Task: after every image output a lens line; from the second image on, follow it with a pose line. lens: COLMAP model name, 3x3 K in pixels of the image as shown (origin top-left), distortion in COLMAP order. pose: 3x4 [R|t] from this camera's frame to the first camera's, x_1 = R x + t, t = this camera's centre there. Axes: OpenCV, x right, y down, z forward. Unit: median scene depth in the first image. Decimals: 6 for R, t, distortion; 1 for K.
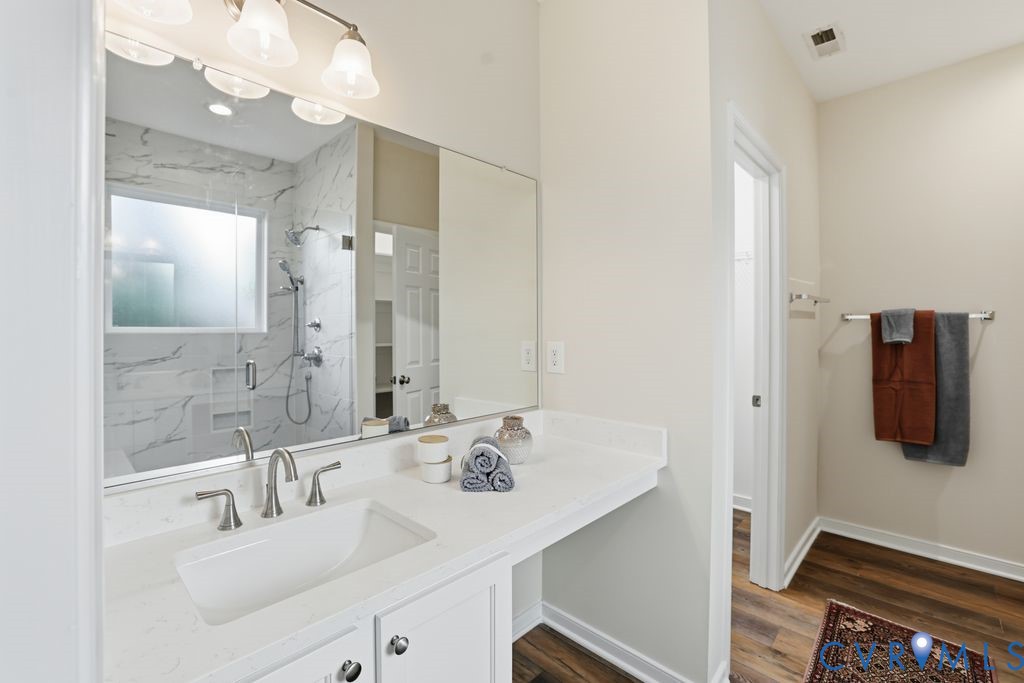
lens RADIAL K [[434.9, 0, 506.4], [0, 434.9, 331.0], [0, 0, 1]] dist [-0.015138, 0.001475]
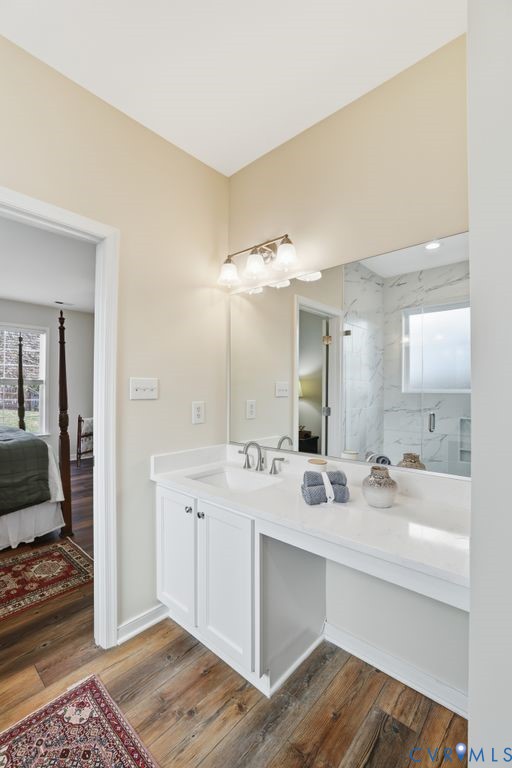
lens RADIAL K [[326.1, 0, 253.8], [0, 326.1, 388.7], [0, 0, 1]] dist [-0.015138, 0.001475]
pose [[0.049477, -0.002179, -0.998773, 0.811488], [-0.004511, 0.999987, -0.002405, -0.009587], [0.998765, 0.004624, 0.049466, 0.577452]]
